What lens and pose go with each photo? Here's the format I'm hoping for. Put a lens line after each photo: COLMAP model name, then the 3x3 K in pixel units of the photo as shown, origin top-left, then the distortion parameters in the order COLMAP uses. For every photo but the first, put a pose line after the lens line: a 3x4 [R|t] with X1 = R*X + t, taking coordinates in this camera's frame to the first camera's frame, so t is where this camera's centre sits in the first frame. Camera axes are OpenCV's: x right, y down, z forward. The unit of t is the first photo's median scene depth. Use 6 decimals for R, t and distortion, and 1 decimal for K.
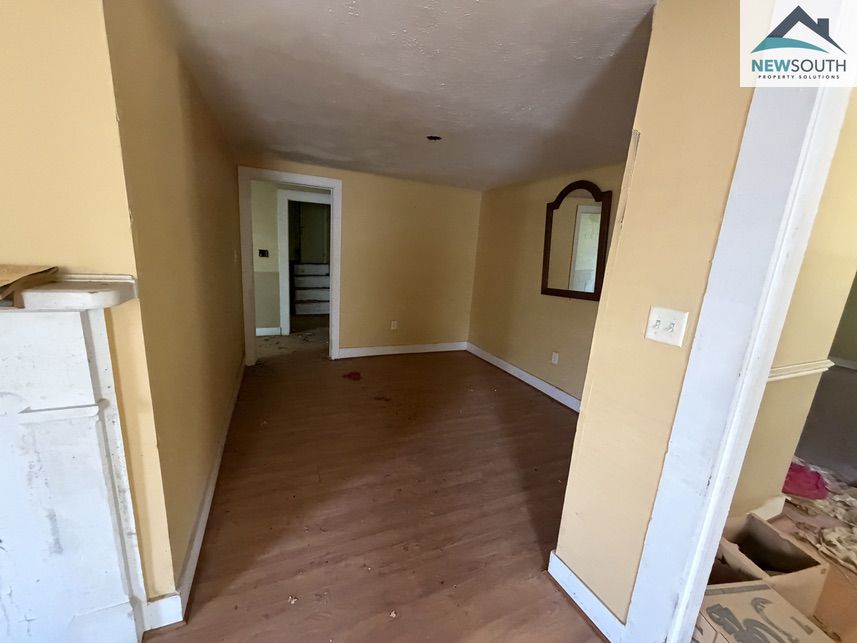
lens RADIAL K [[341.2, 0, 428.3], [0, 341.2, 320.0], [0, 0, 1]] dist [0.002122, 0.000186]
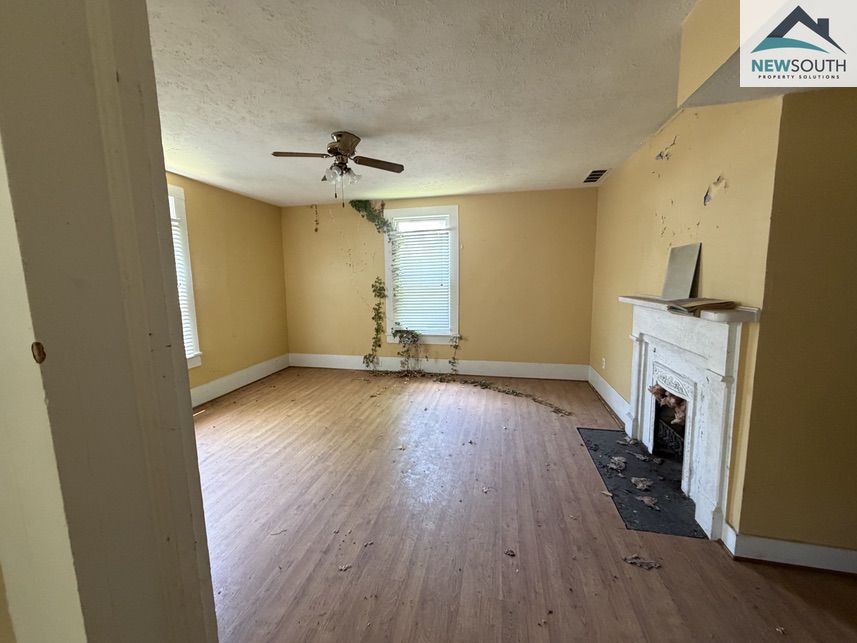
lens RADIAL K [[340.1, 0, 425.7], [0, 340.1, 321.9], [0, 0, 1]] dist [-0.001032, 0.000277]
pose [[-0.572938, 0.051414, -0.817985, 1.314708], [-0.194035, 0.961150, 0.196320, -0.074313], [0.796299, 0.271197, -0.540703, 0.601883]]
